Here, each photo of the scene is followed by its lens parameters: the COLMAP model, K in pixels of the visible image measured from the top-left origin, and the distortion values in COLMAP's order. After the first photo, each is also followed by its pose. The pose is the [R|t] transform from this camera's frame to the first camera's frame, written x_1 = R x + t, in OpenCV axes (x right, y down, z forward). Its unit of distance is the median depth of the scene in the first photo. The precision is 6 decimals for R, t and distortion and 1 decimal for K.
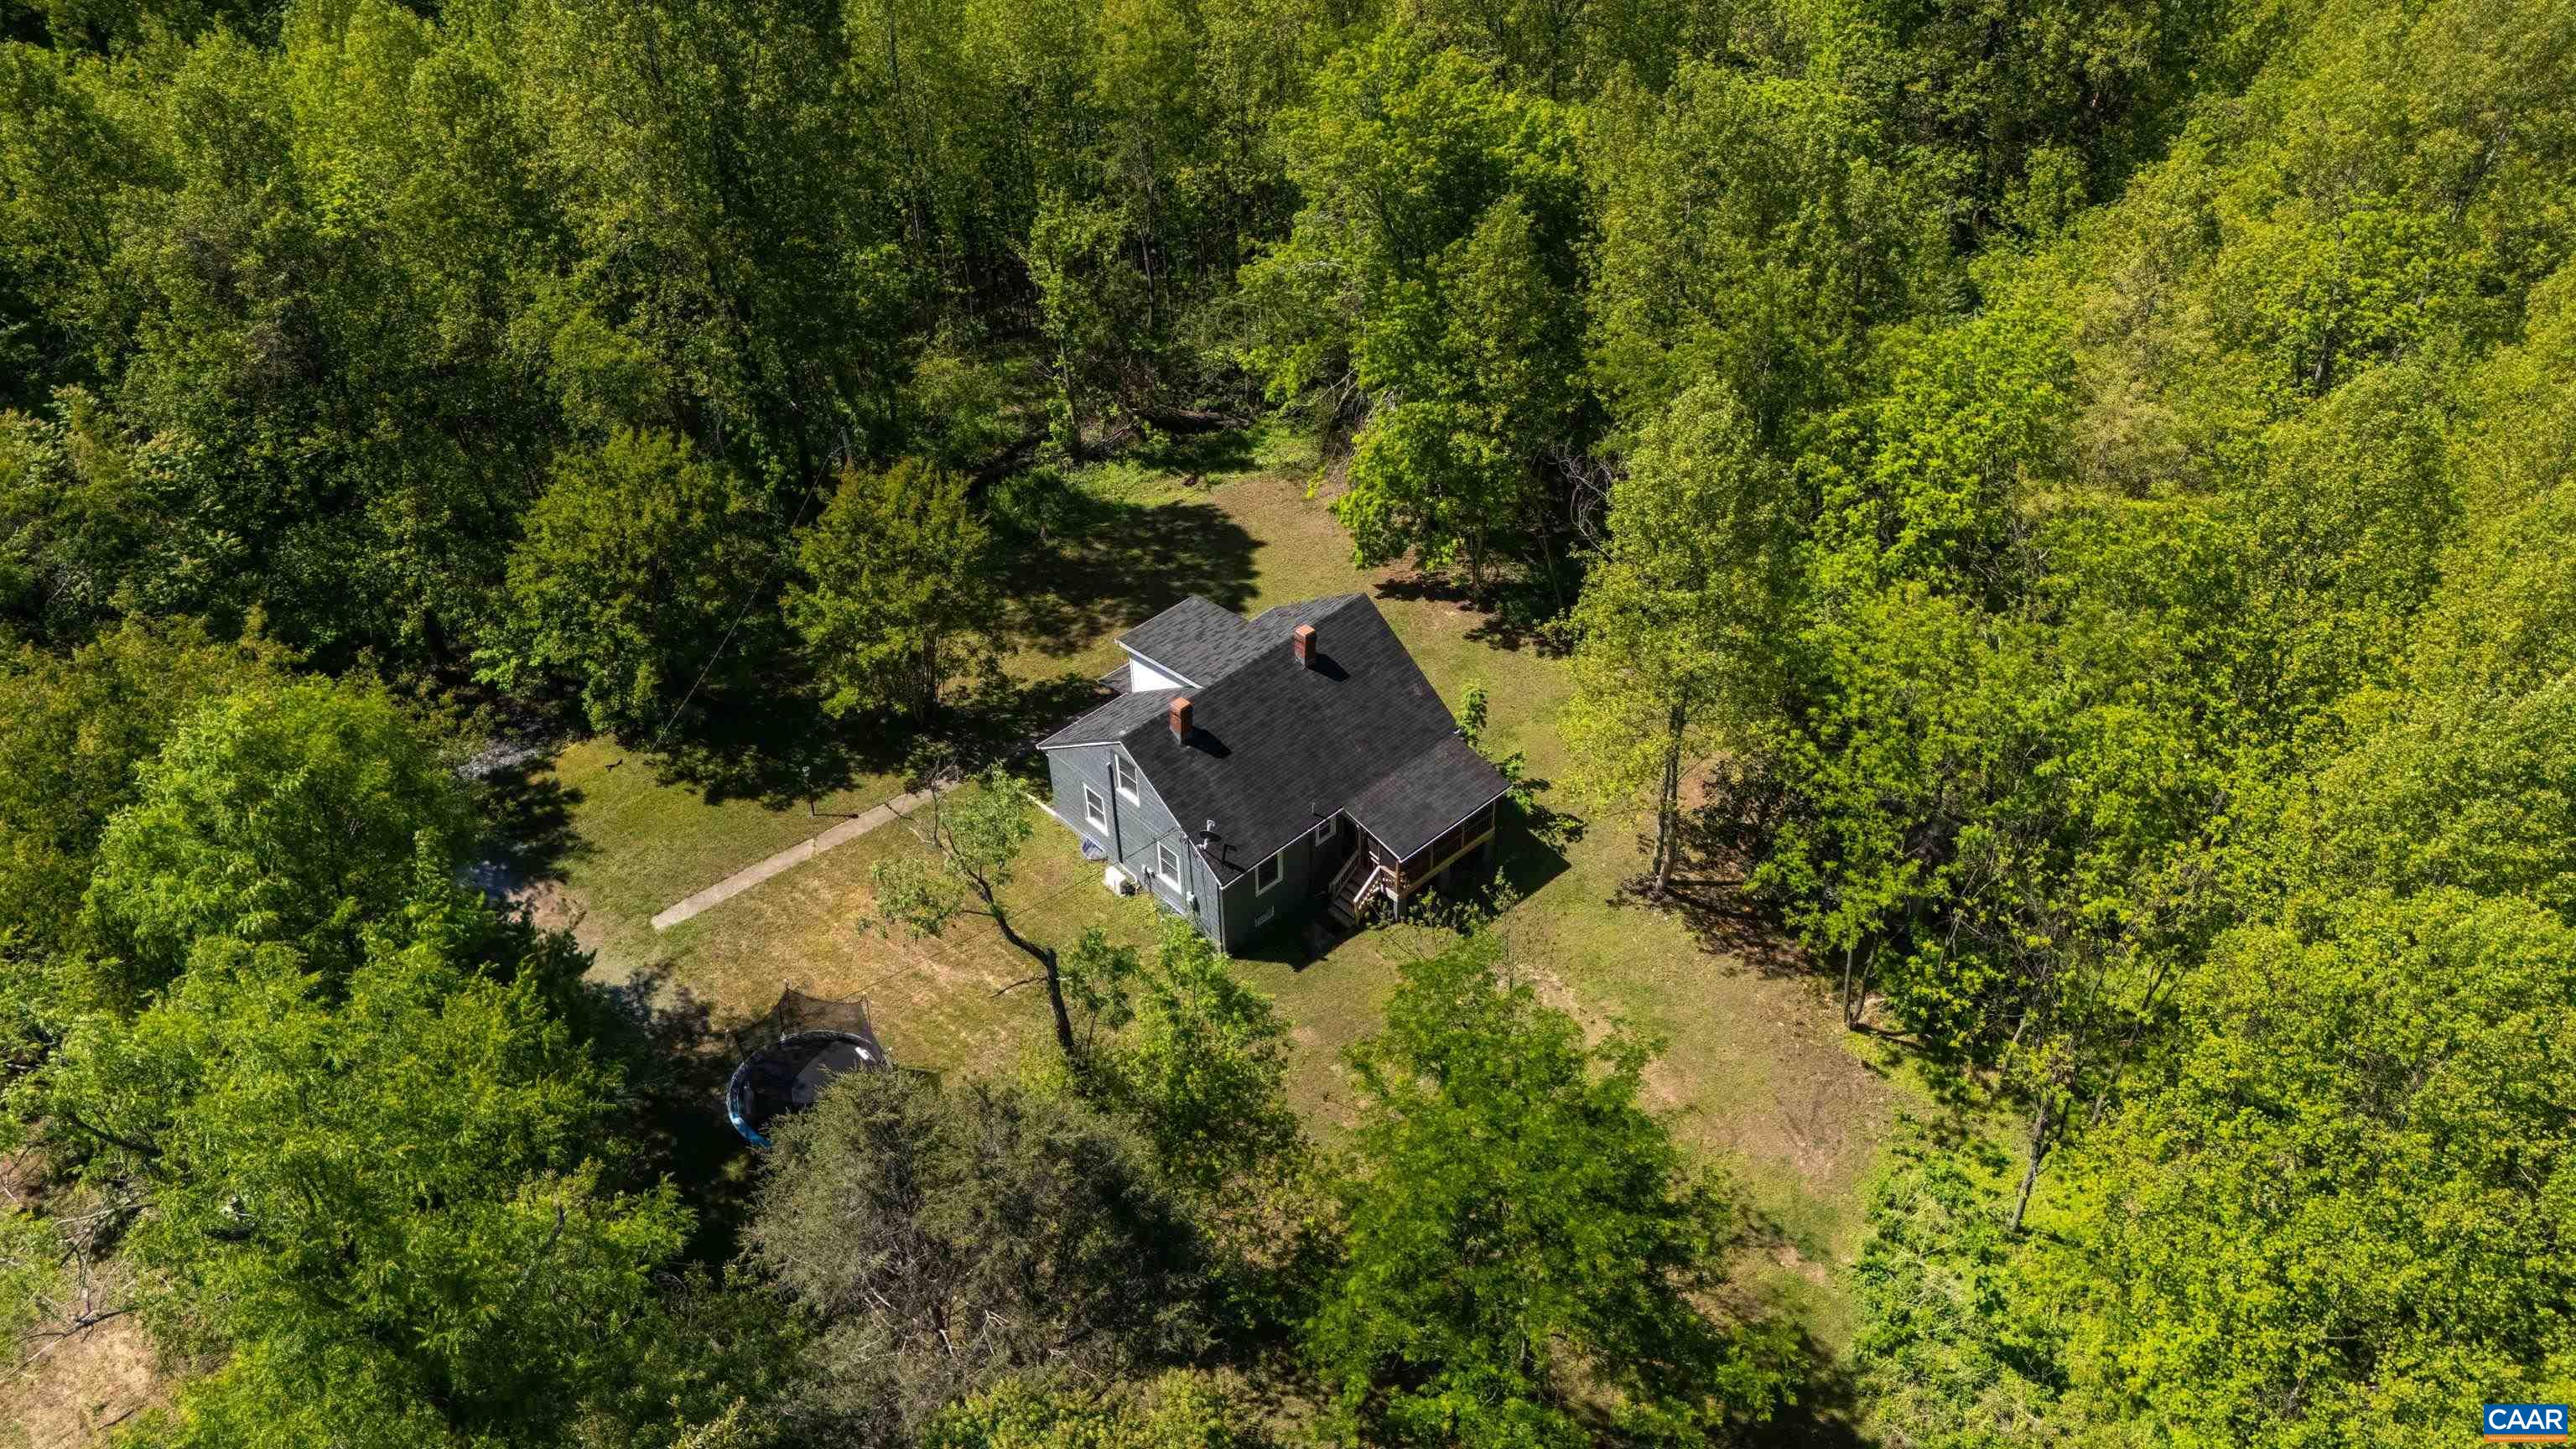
lens RADIAL K [[1821.7, 0, 1280.7], [0, 1821.7, 742.1], [0, 0, 1]] dist [0.085046, -0.089113]
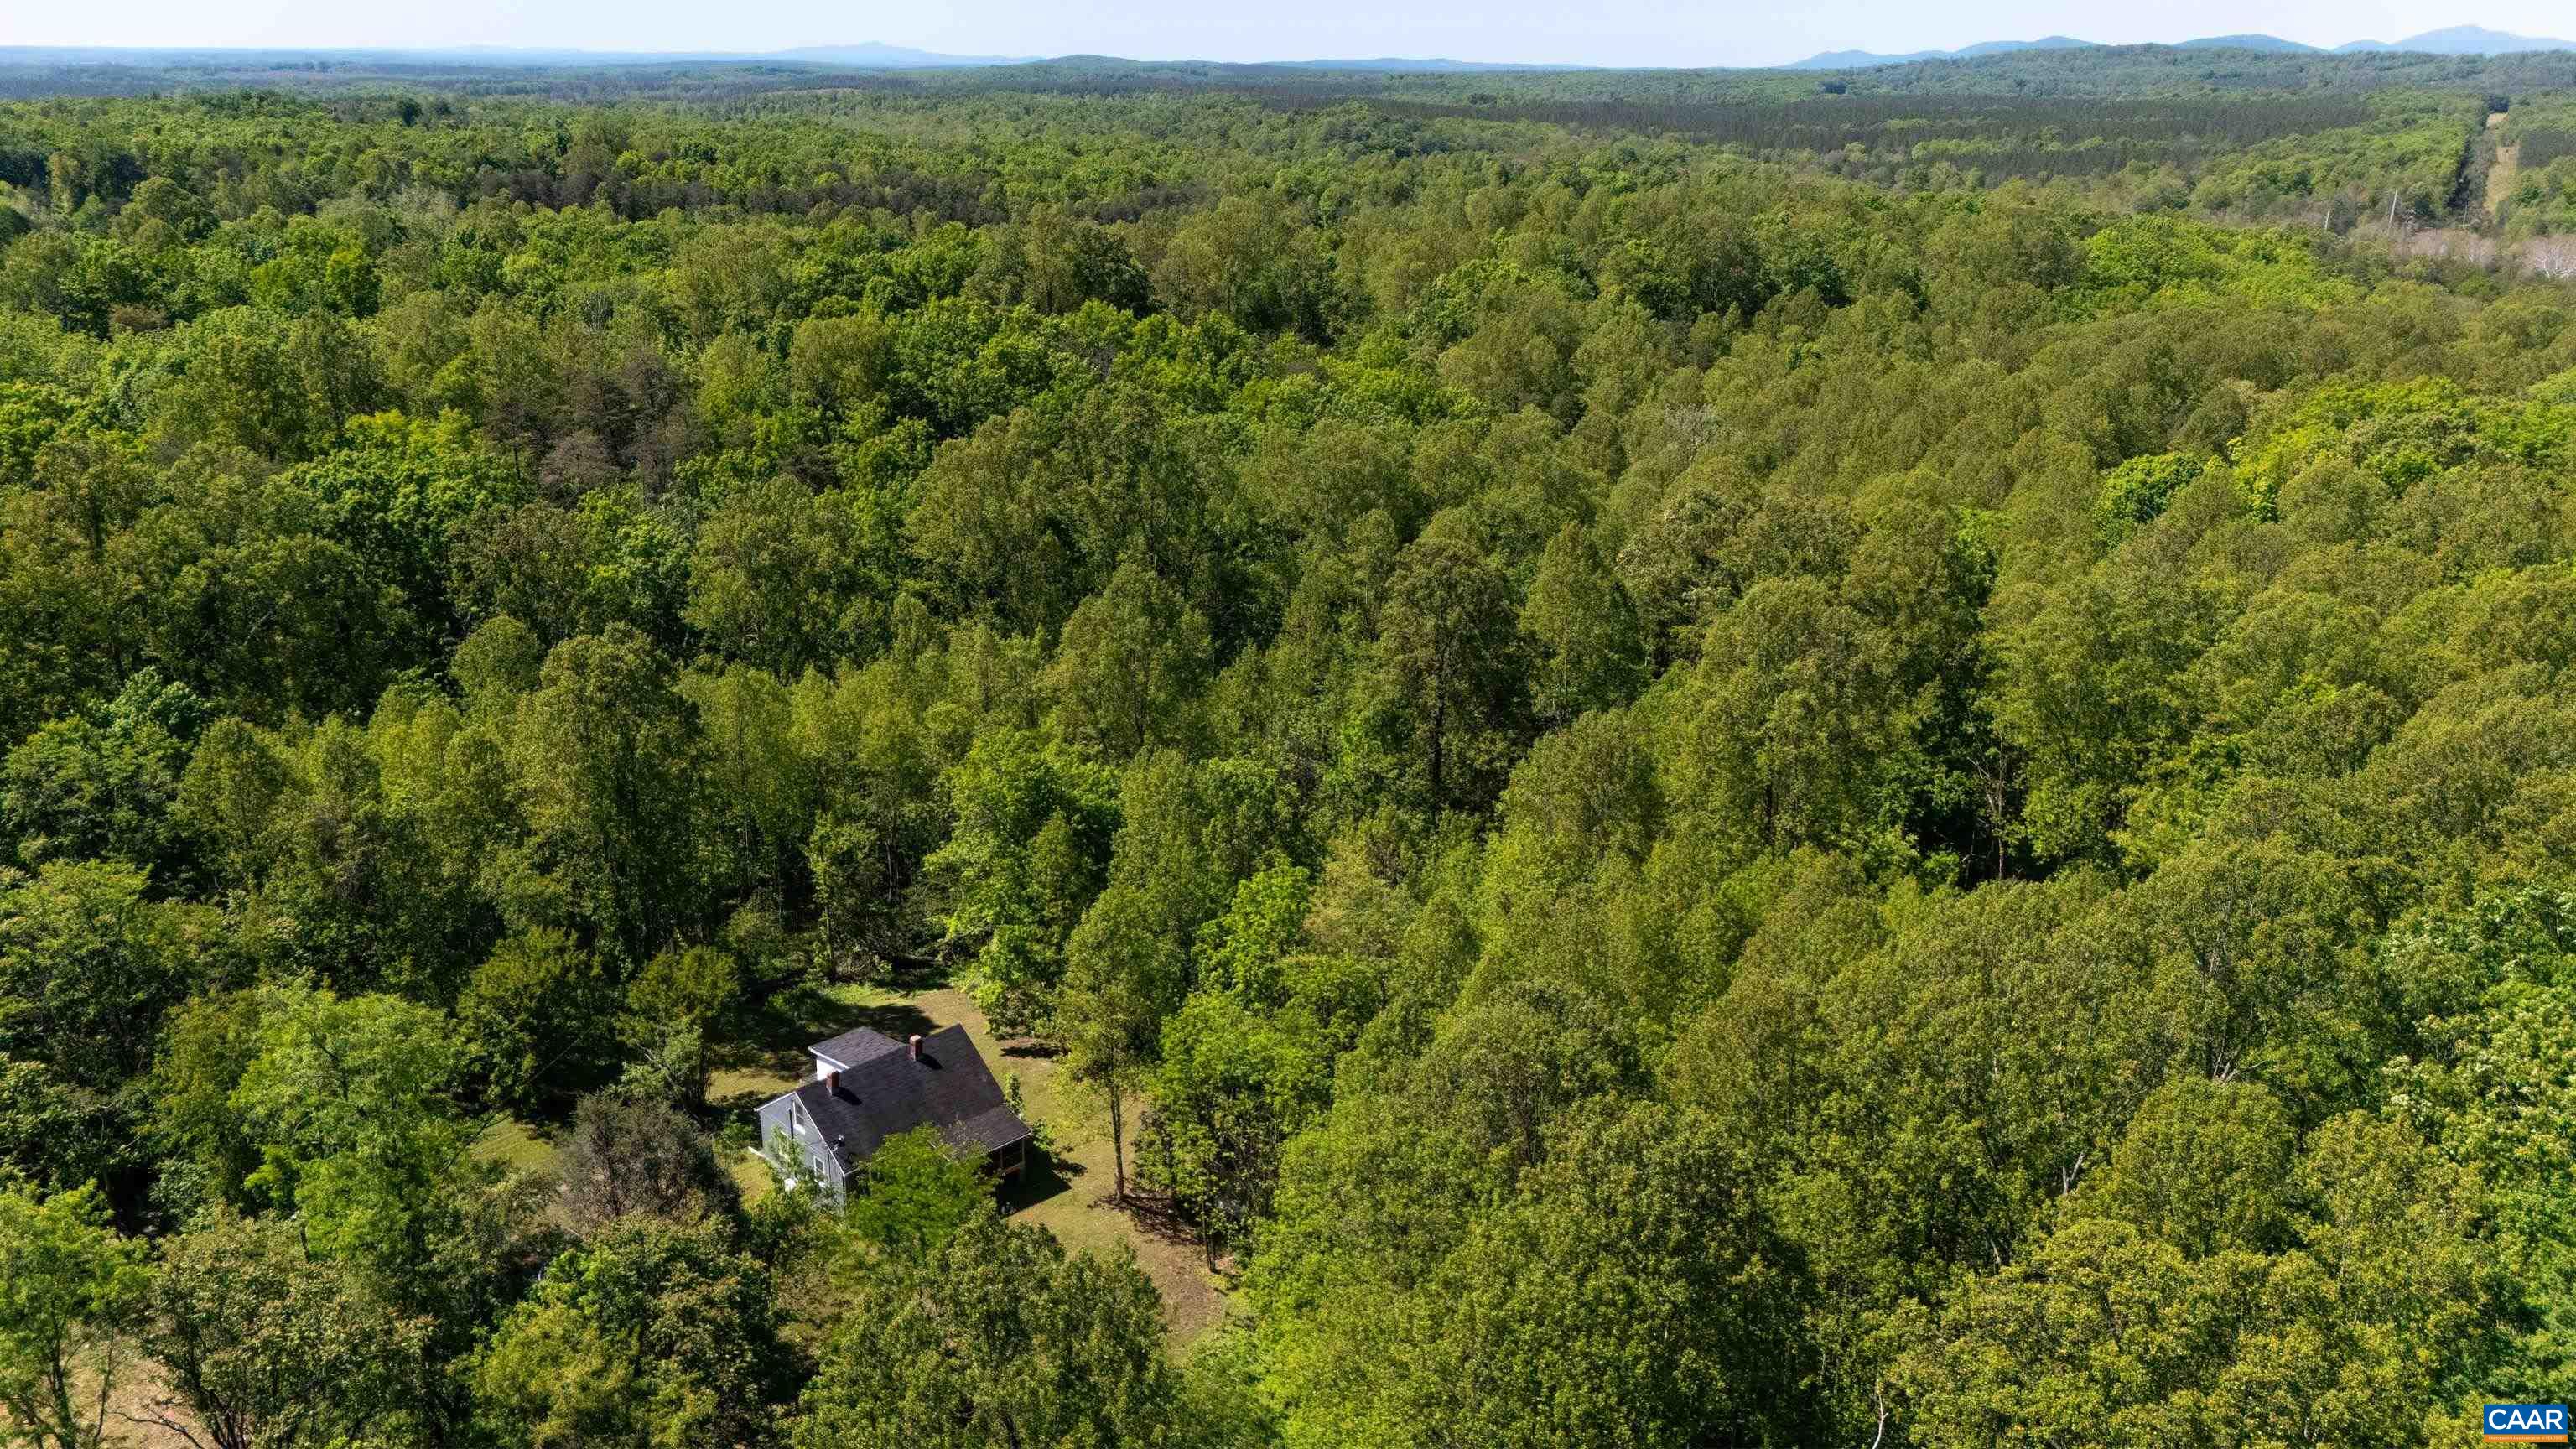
lens RADIAL K [[1821.7, 0, 1280.7], [0, 1821.7, 742.1], [0, 0, 1]] dist [0.085046, -0.089113]
pose [[0.999080, 0.022759, 0.036347, 0.271480], [-0.007823, 0.930052, -0.367344, 0.293874], [-0.042165, 0.366722, 0.929375, -0.698726]]
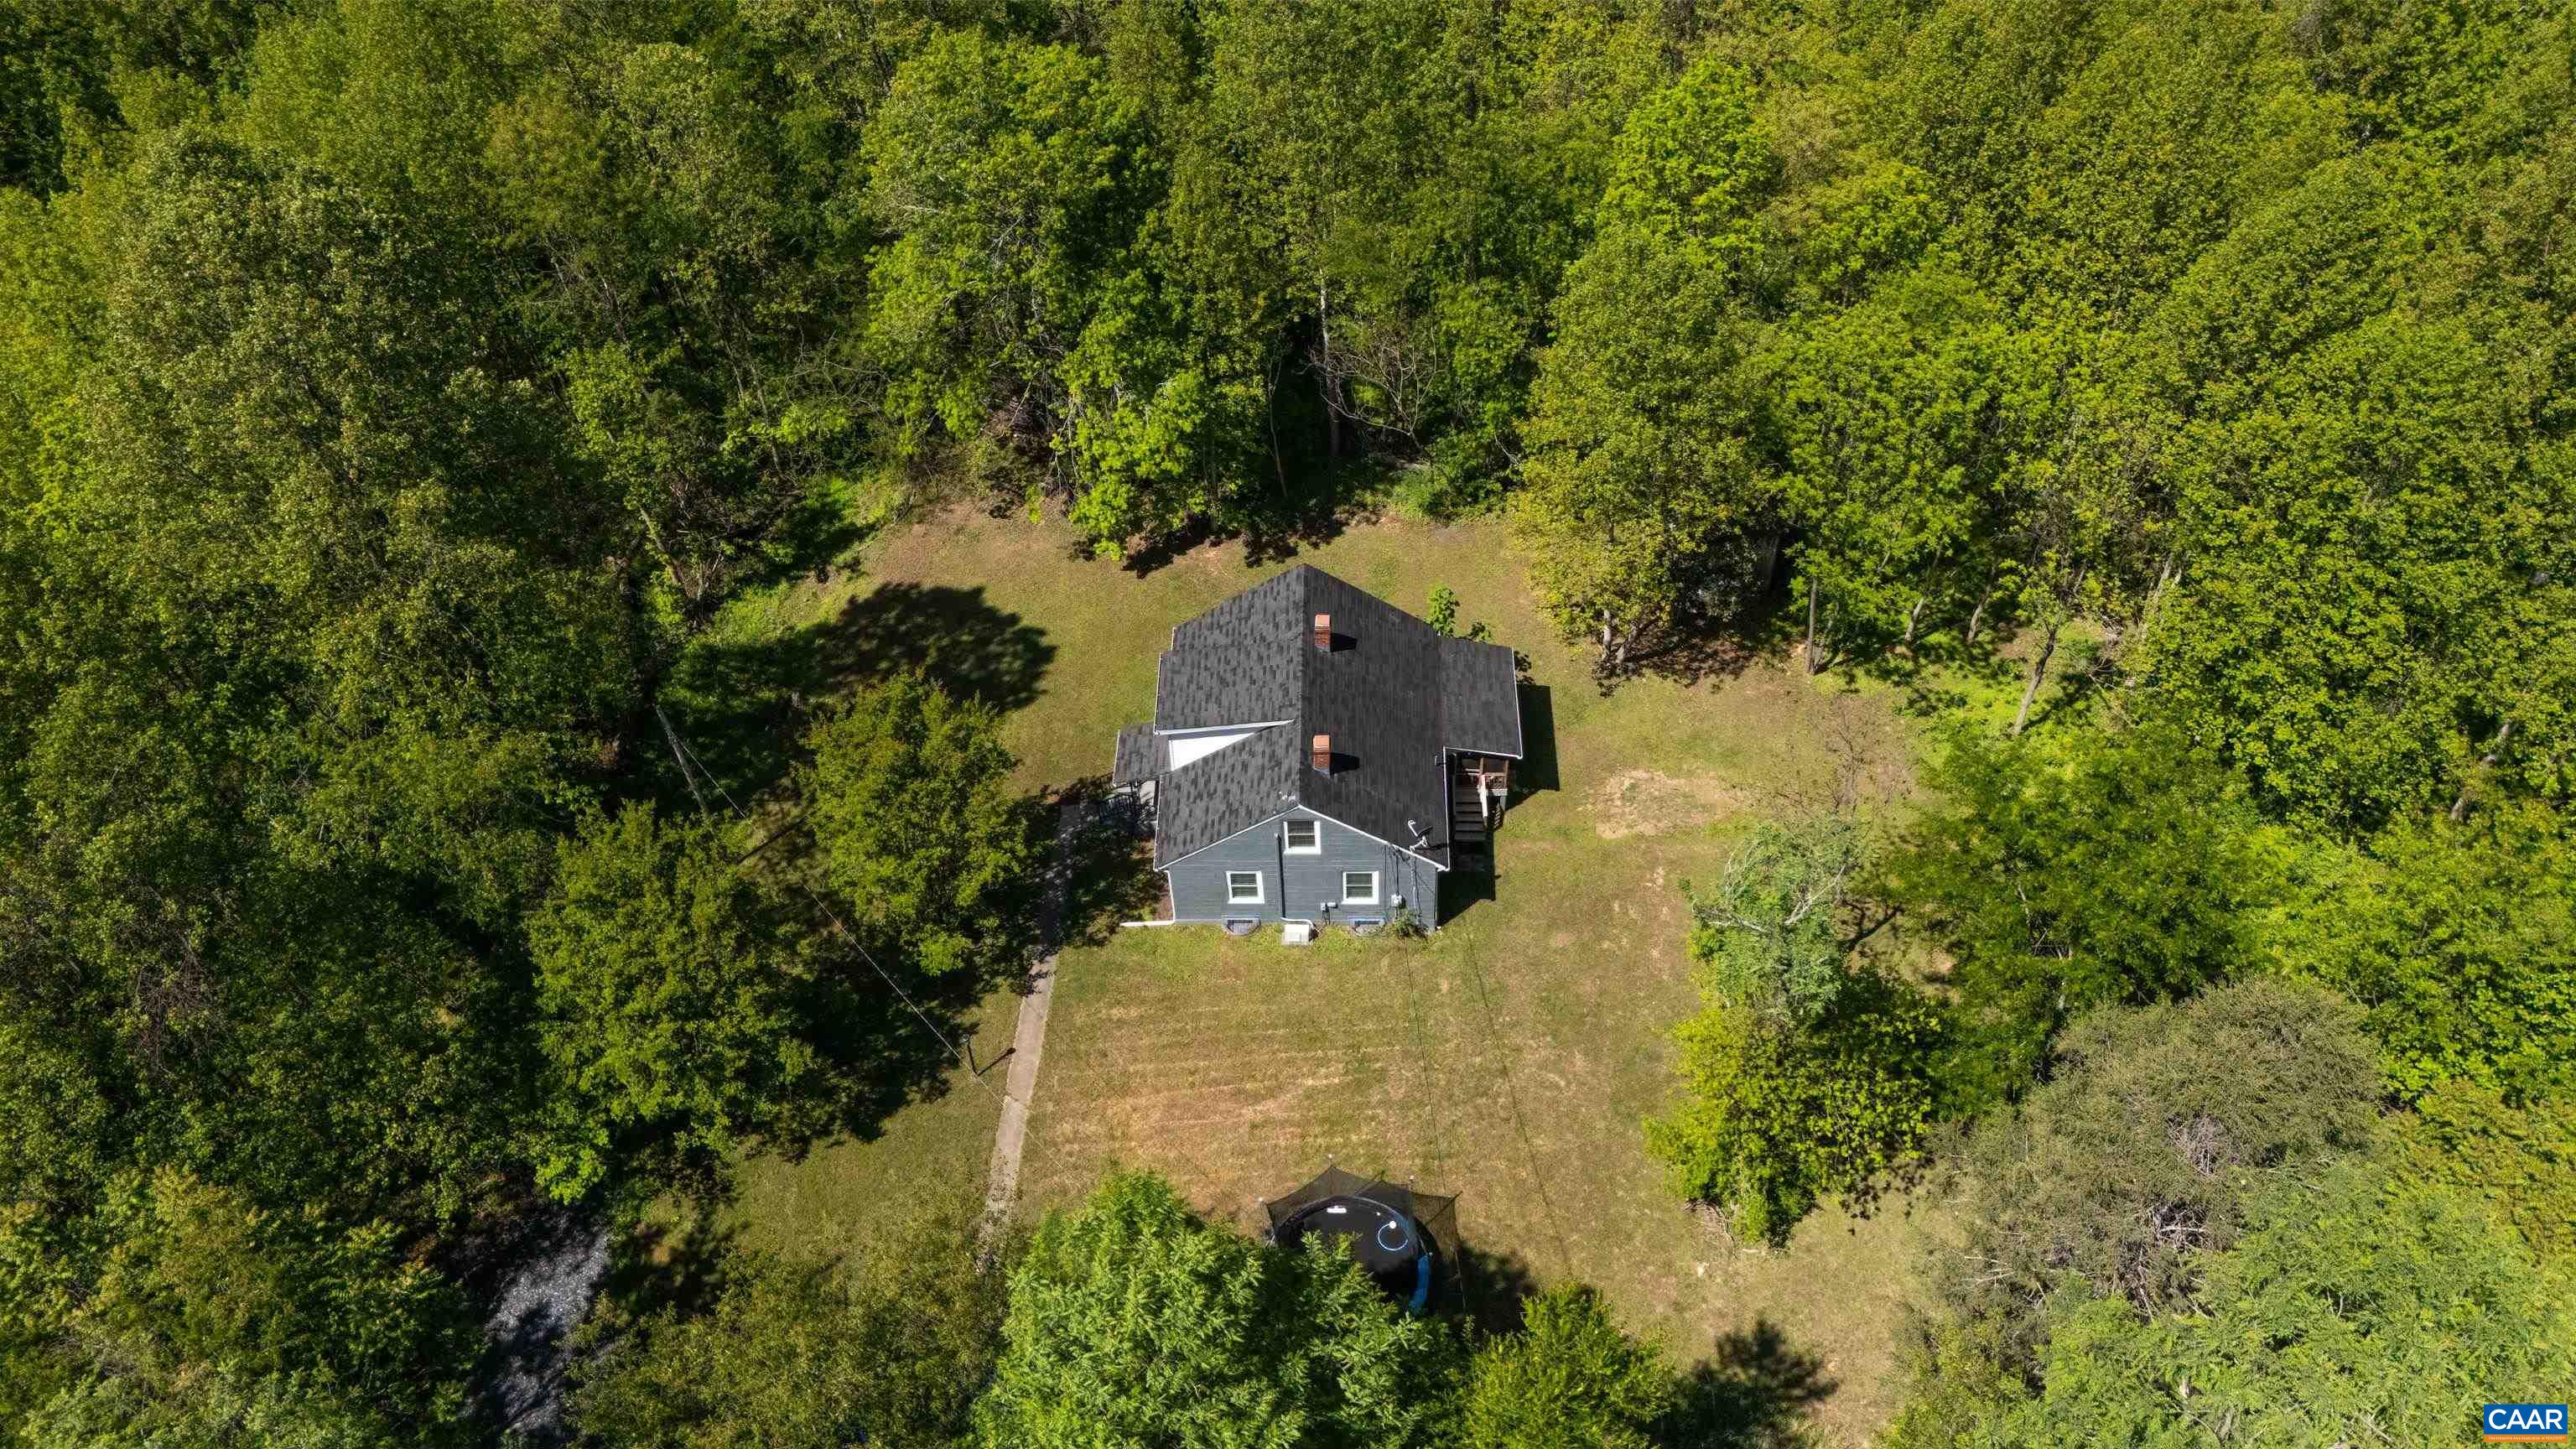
lens RADIAL K [[1821.7, 0, 1280.7], [0, 1821.7, 742.1], [0, 0, 1]] dist [0.085046, -0.089113]
pose [[0.704608, -0.532480, 0.469034, -0.472673], [0.482094, 0.844235, 0.234207, -0.232157], [-0.520685, 0.061095, 0.851560, 0.144931]]
